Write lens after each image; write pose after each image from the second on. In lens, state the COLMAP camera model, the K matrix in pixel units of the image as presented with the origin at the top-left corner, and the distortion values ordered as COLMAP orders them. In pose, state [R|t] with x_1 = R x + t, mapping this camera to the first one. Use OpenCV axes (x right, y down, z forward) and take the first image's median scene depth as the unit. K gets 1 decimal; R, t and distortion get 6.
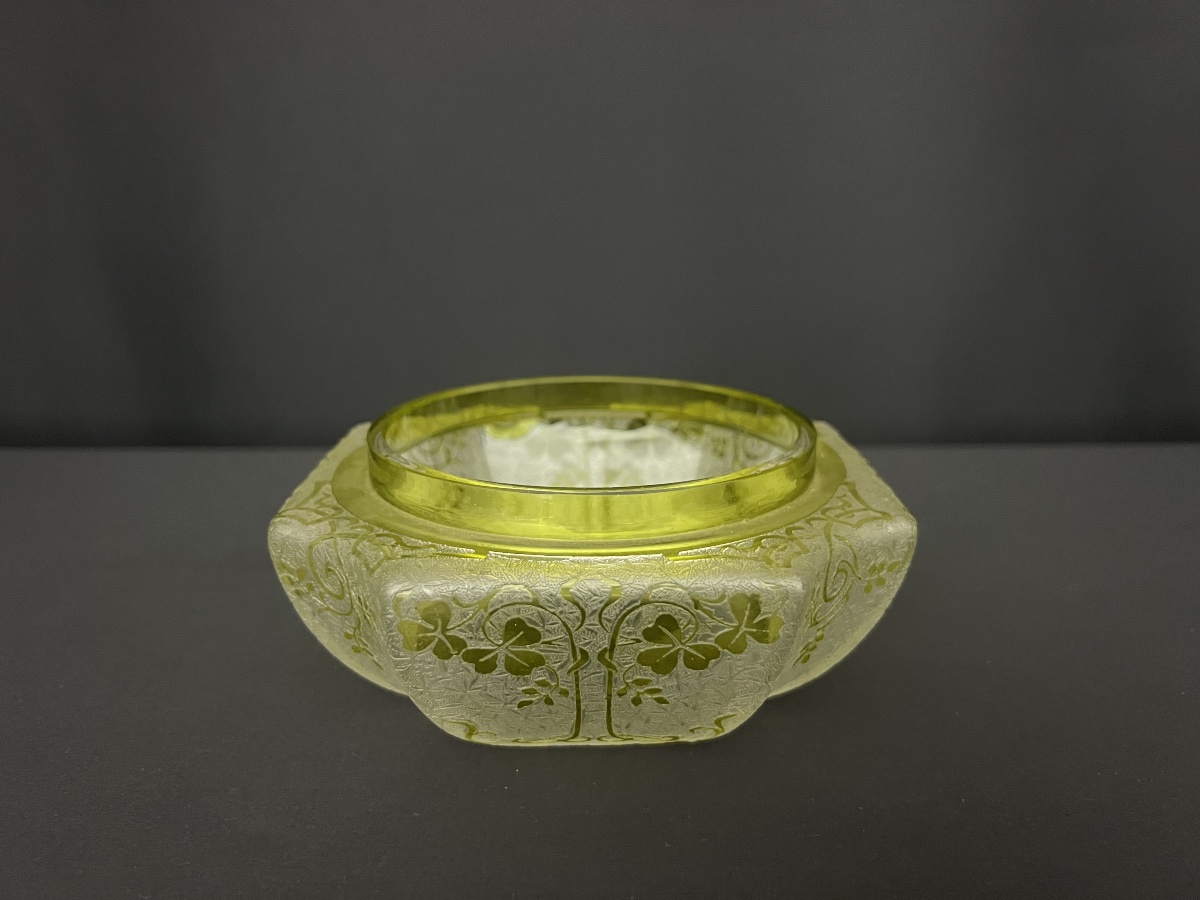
lens RADIAL K [[901.7, 0, 600.3], [0, 901.7, 452.7], [0, 0, 1]] dist [-0.022156, -0.003605]
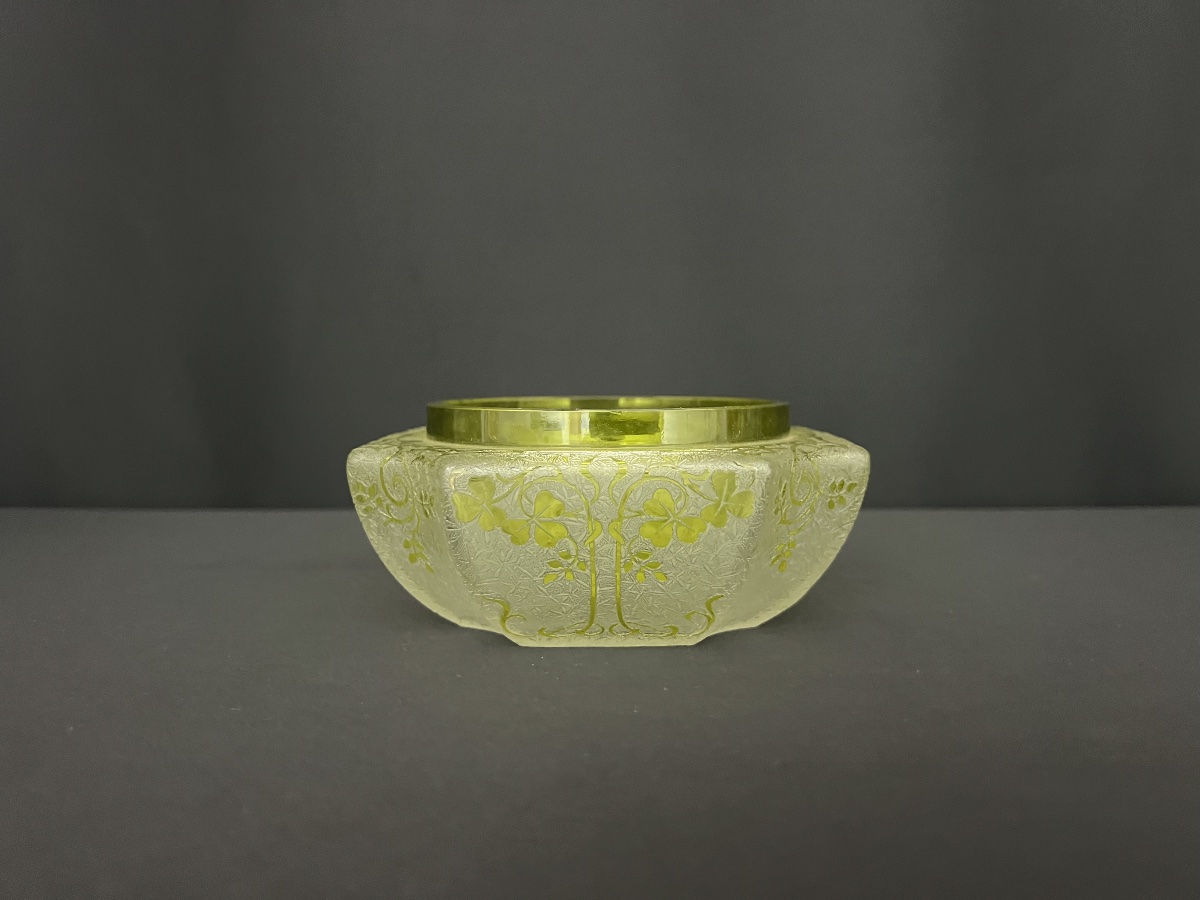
lens RADIAL K [[901.7, 0, 608.5], [0, 901.7, 444.1], [0, 0, 1]] dist [-0.022156, -0.003605]
pose [[0.999776, -0.001029, -0.021130, 0.021996], [-0.002887, 0.982836, -0.184459, 0.317467], [0.020957, 0.184478, 0.982613, -0.242450]]
